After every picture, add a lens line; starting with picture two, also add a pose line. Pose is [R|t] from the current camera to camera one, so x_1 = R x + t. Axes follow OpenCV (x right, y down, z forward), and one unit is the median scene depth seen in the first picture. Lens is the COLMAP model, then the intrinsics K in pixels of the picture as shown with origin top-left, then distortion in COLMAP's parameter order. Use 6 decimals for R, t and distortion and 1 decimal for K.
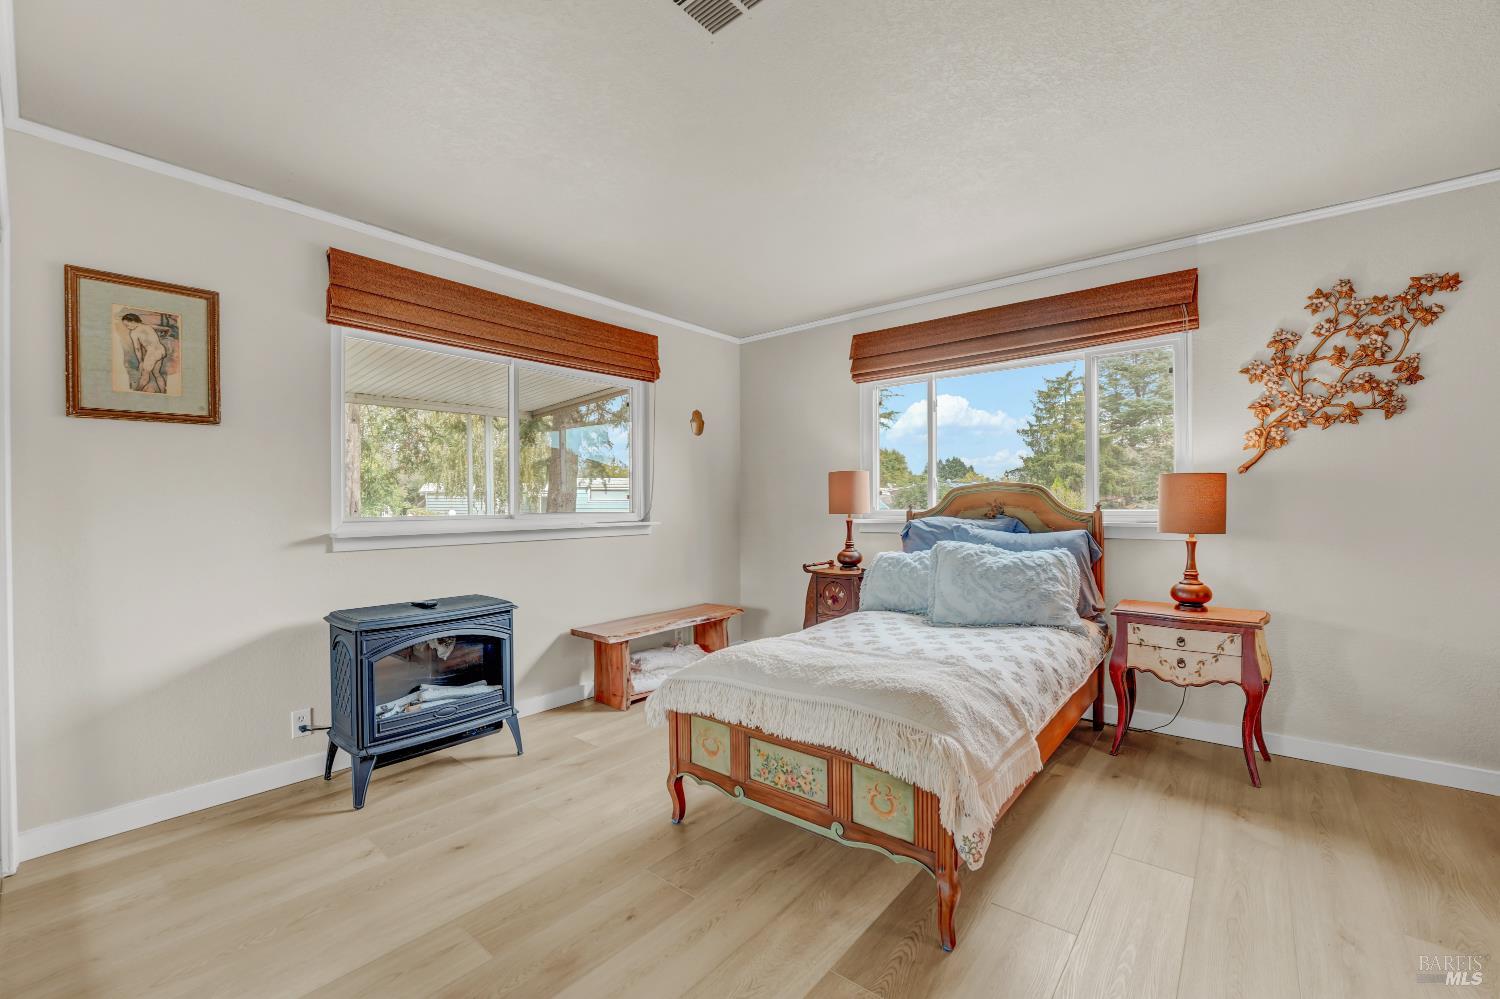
lens RADIAL K [[609.3, 0, 750.0], [0, 609.3, 508.9], [0, 0, 1]] dist [-0.032126, 0.004533]
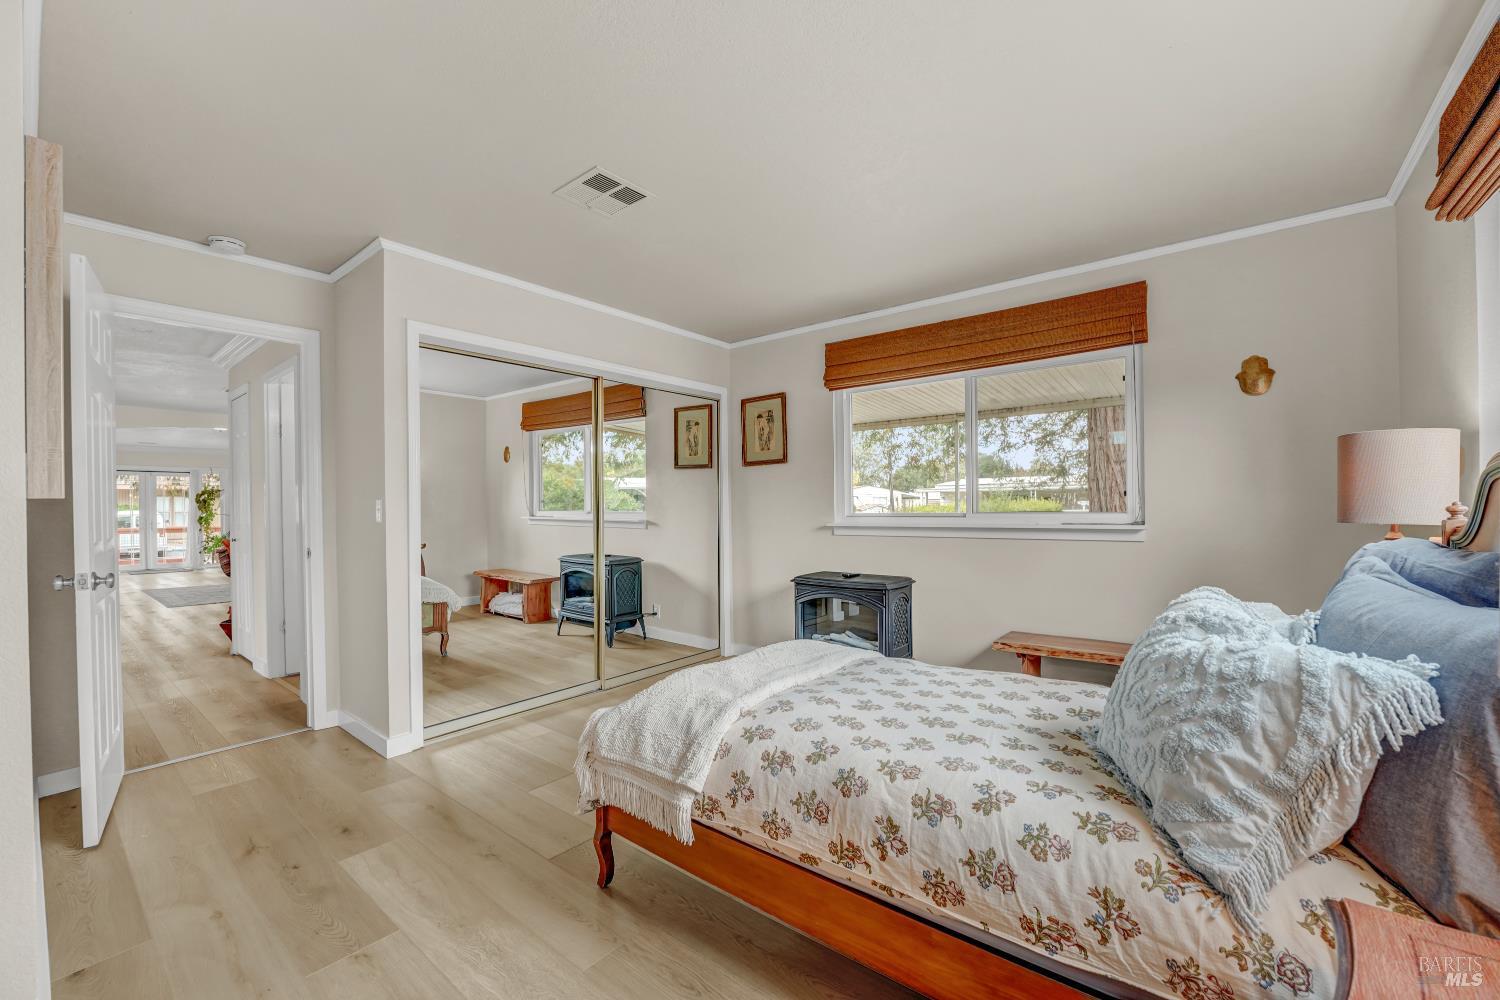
lens RADIAL K [[609.3, 0, 750.0], [0, 609.3, 509.4], [0, 0, 1]] dist [-0.032126, 0.004533]
pose [[0.004084, 0.007483, -0.999964, 1.022242], [-0.001832, 0.999970, 0.007476, -0.008665], [0.999990, 0.001801, 0.004097, 0.877023]]
